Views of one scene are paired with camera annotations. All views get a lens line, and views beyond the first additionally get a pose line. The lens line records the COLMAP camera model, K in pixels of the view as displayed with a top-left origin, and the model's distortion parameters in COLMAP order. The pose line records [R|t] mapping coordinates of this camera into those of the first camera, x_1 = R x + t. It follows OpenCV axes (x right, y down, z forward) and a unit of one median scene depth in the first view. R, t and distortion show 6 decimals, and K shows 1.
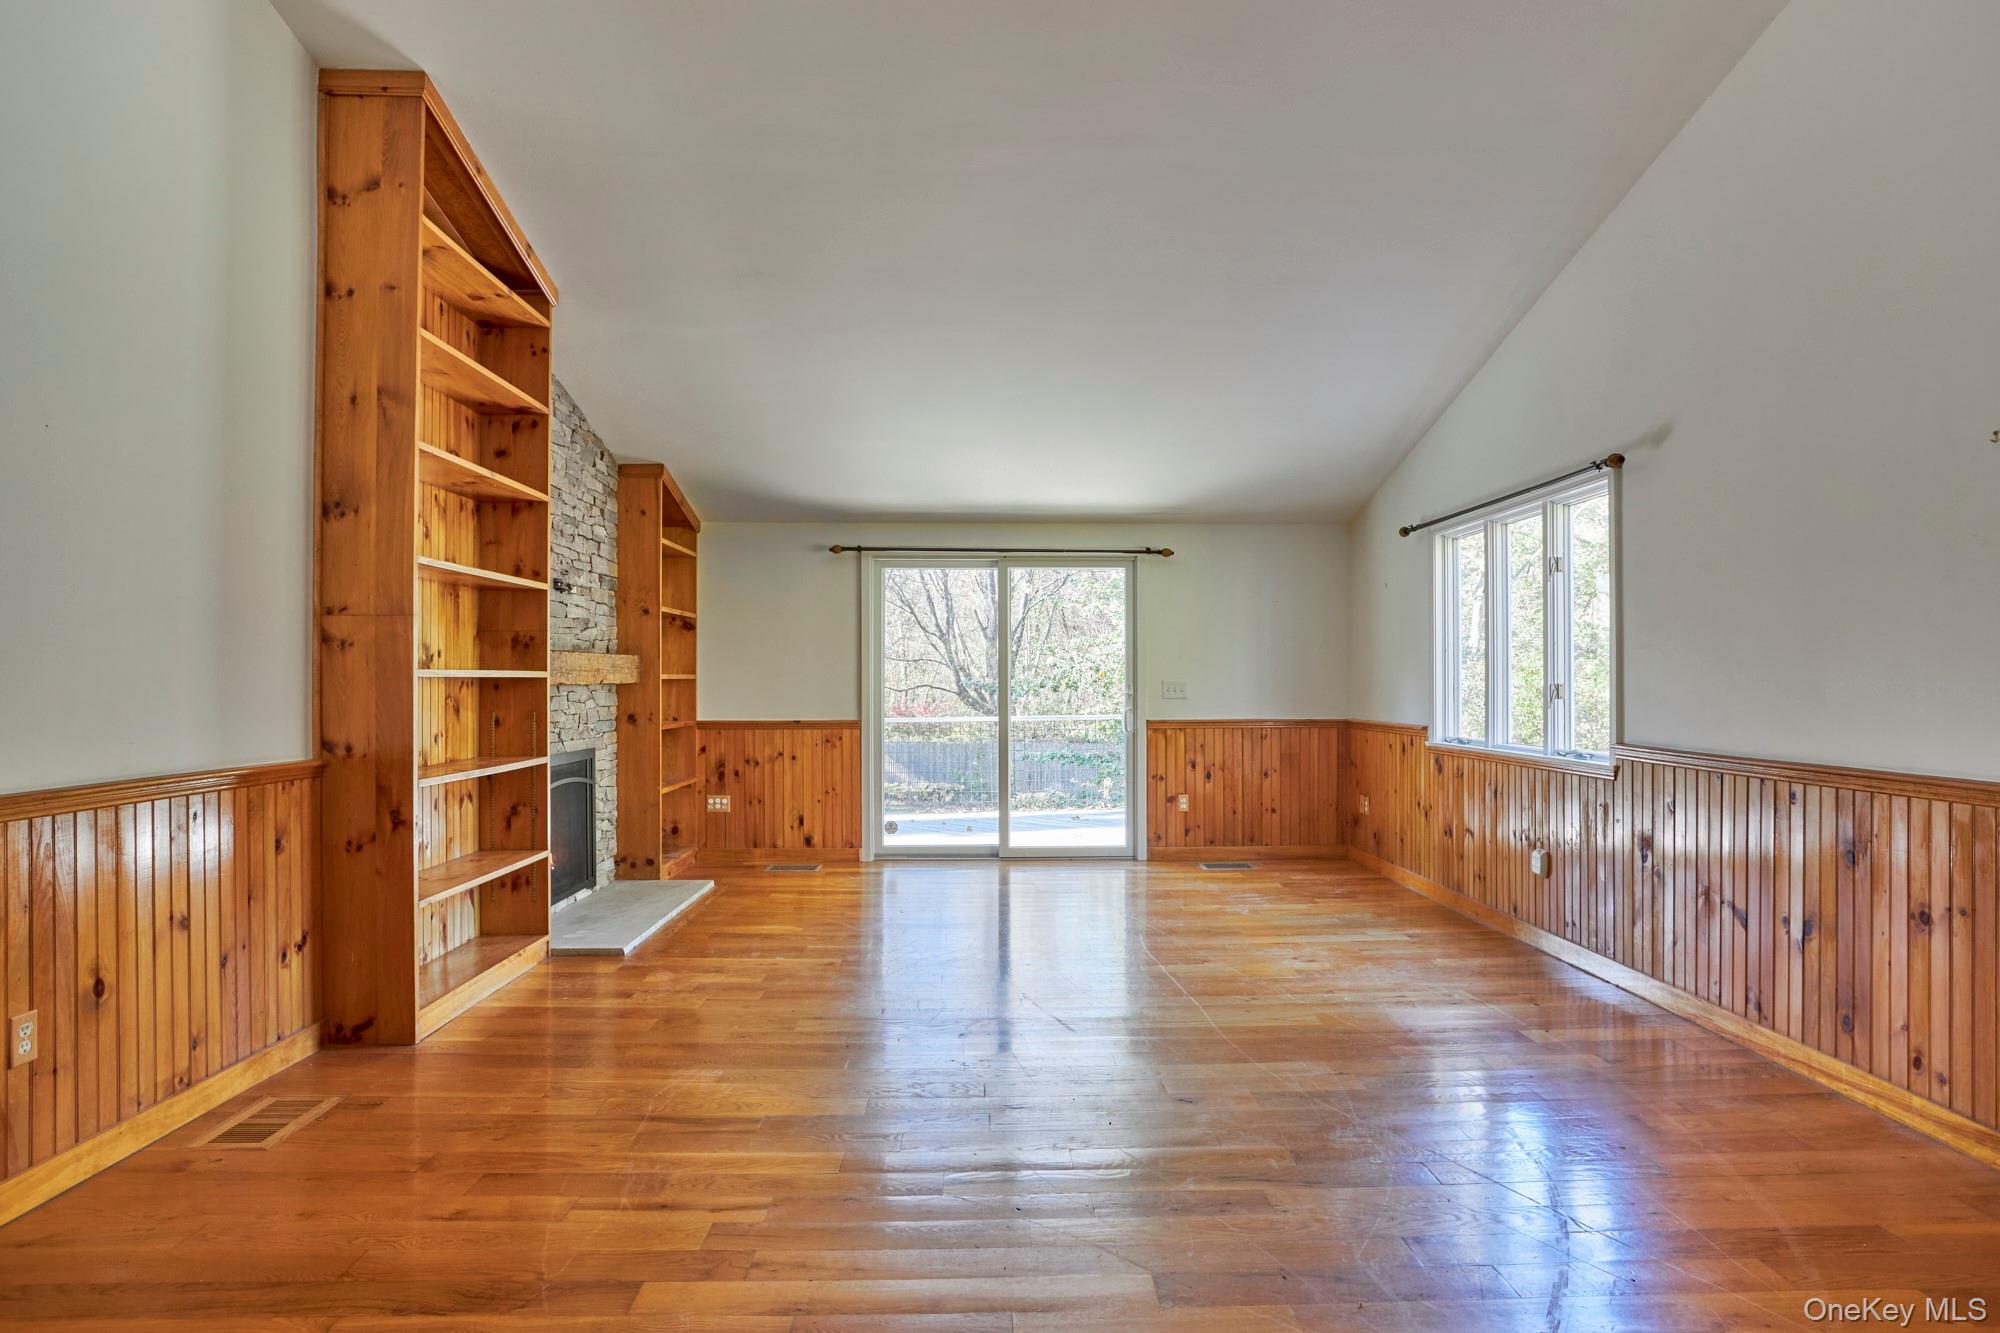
lens RADIAL K [[1121.0, 0, 1003.2], [0, 1121.0, 677.5], [0, 0, 1]] dist [-0.006926, 0.001214]
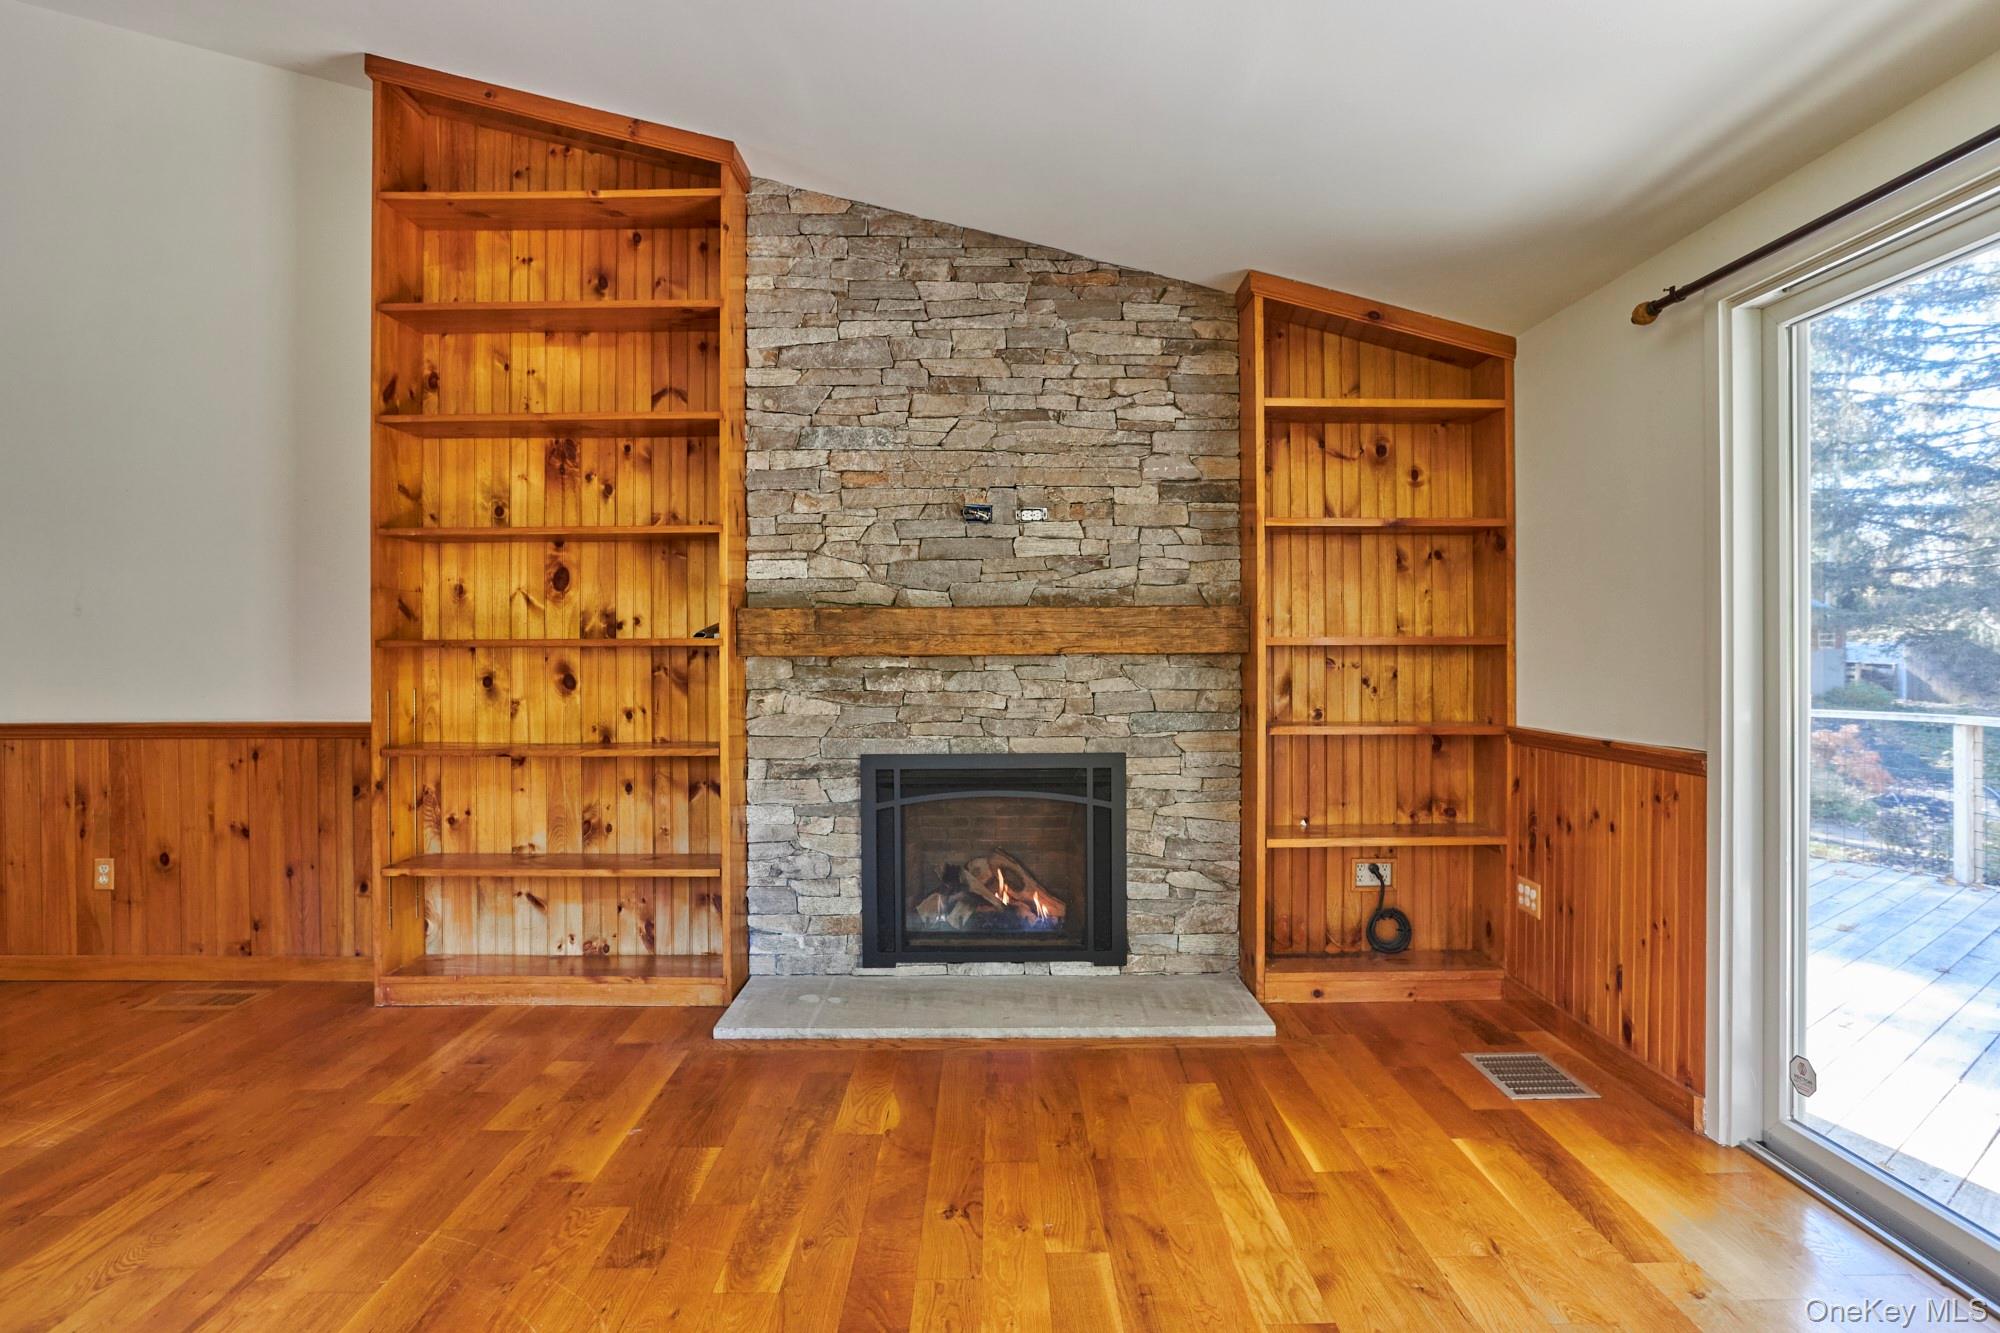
lens RADIAL K [[1121.0, 0, 1001.4], [0, 1121.0, 667.8], [0, 0, 1]] dist [-0.006926, 0.001214]
pose [[-0.017961, 0.012883, -0.999756, 0.538659], [0.007896, 0.999888, 0.012743, 0.008588], [0.999808, -0.007666, -0.018060, 1.744355]]
